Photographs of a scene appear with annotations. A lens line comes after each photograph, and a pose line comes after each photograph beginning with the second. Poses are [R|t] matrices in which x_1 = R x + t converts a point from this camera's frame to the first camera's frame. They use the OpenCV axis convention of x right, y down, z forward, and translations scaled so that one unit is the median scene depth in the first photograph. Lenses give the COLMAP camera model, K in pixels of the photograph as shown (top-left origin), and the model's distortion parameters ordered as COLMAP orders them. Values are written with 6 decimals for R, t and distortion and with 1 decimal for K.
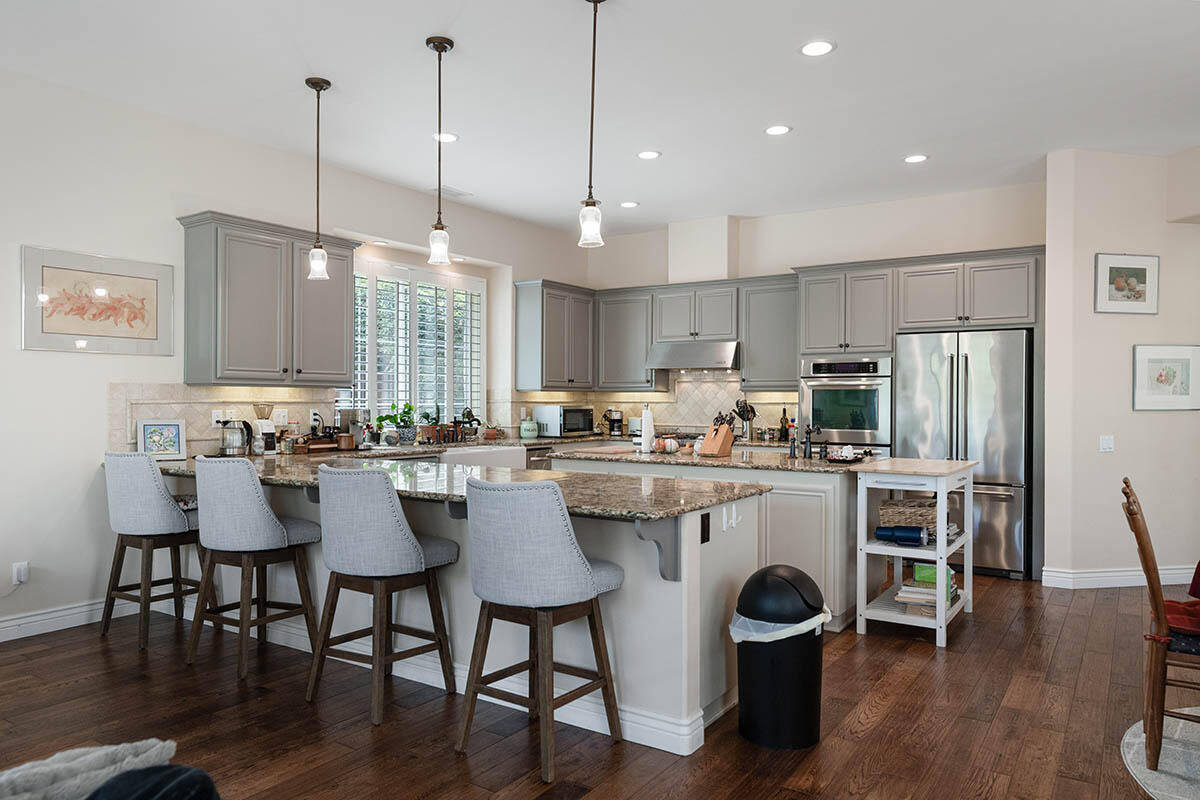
lens RADIAL K [[824.7, 0, 604.0], [0, 824.7, 402.7], [0, 0, 1]] dist [0.001680, 0.001966]
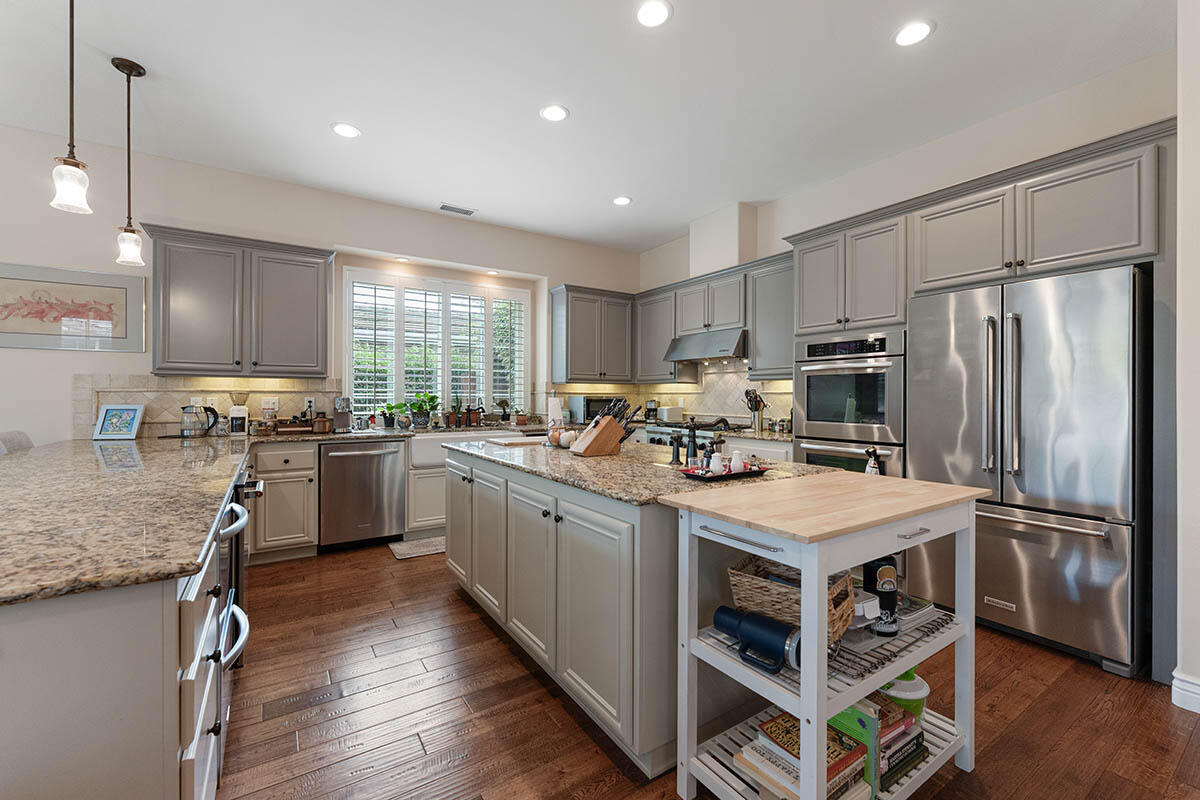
lens RADIAL K [[490.7, 0, 589.6], [0, 490.7, 394.9], [0, 0, 1]] dist [0.000056, -0.000901]
pose [[0.911383, -0.003581, -0.411544, 0.263204], [0.000476, 0.999971, -0.007646, 0.008441], [0.411559, 0.006772, 0.911358, 0.453417]]
